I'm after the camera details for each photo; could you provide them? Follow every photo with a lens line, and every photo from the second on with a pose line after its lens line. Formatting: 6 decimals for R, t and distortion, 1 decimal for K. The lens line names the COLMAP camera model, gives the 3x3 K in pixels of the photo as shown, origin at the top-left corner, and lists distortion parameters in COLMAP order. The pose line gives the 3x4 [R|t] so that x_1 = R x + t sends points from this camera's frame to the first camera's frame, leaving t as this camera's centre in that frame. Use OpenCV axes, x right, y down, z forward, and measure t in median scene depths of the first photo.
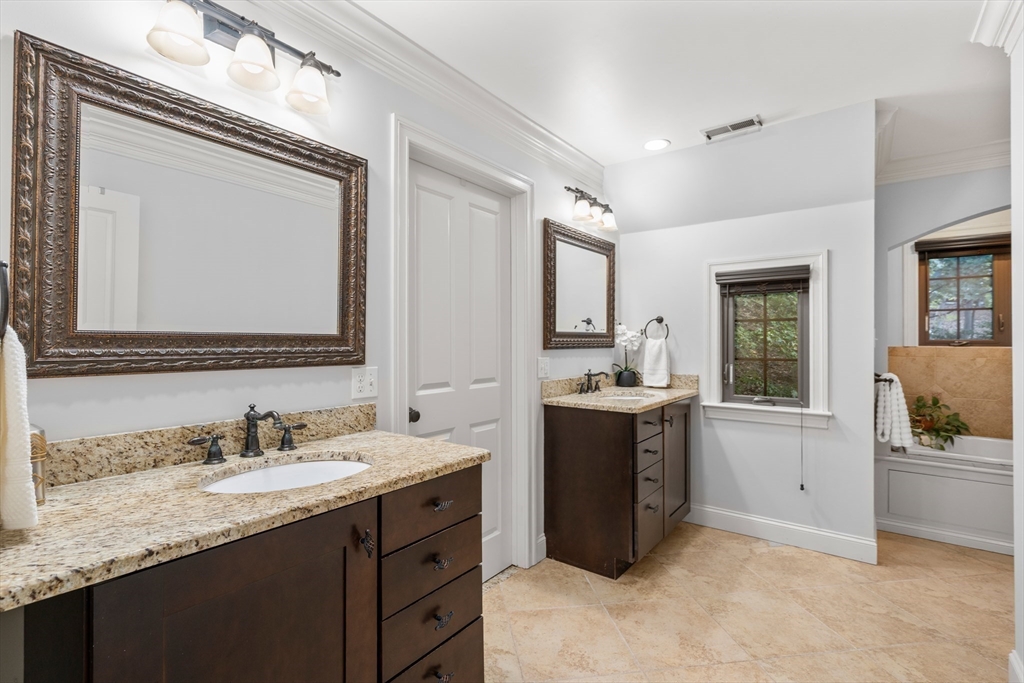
lens RADIAL K [[476.7, 0, 511.2], [0, 476.7, 337.7], [0, 0, 1]] dist [0.000946, -0.000246]
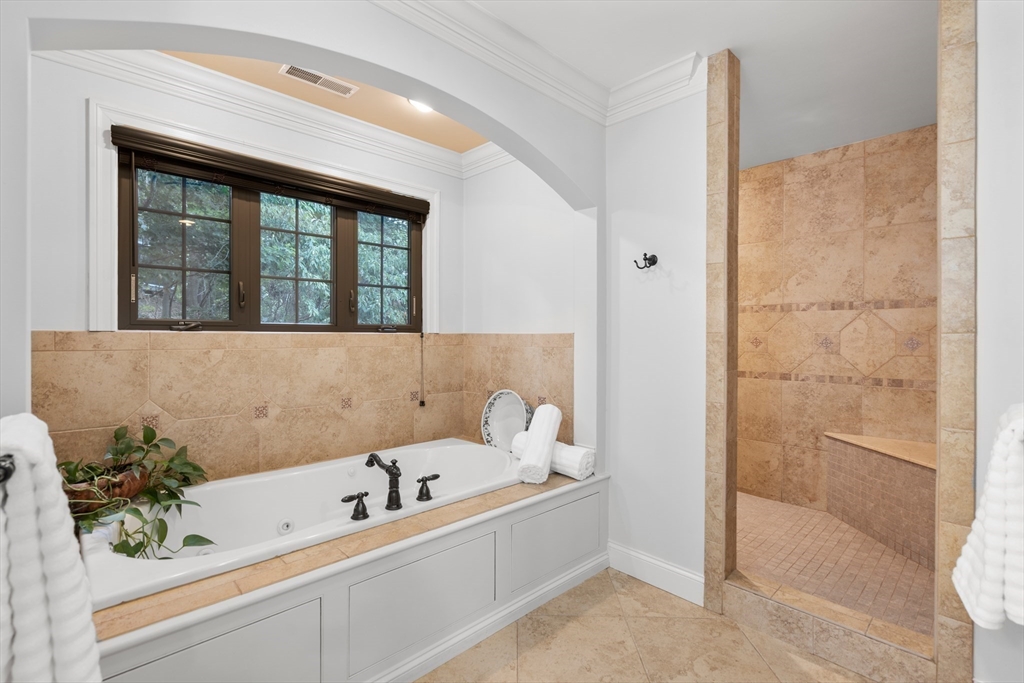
lens RADIAL K [[476.7, 0, 506.4], [0, 476.7, 335.1], [0, 0, 1]] dist [0.000946, -0.000246]
pose [[0.180805, -0.005709, 0.983502, 0.437927], [-0.006479, 0.999955, 0.006995, 0.016863], [-0.983498, -0.007637, 0.180760, 0.511451]]
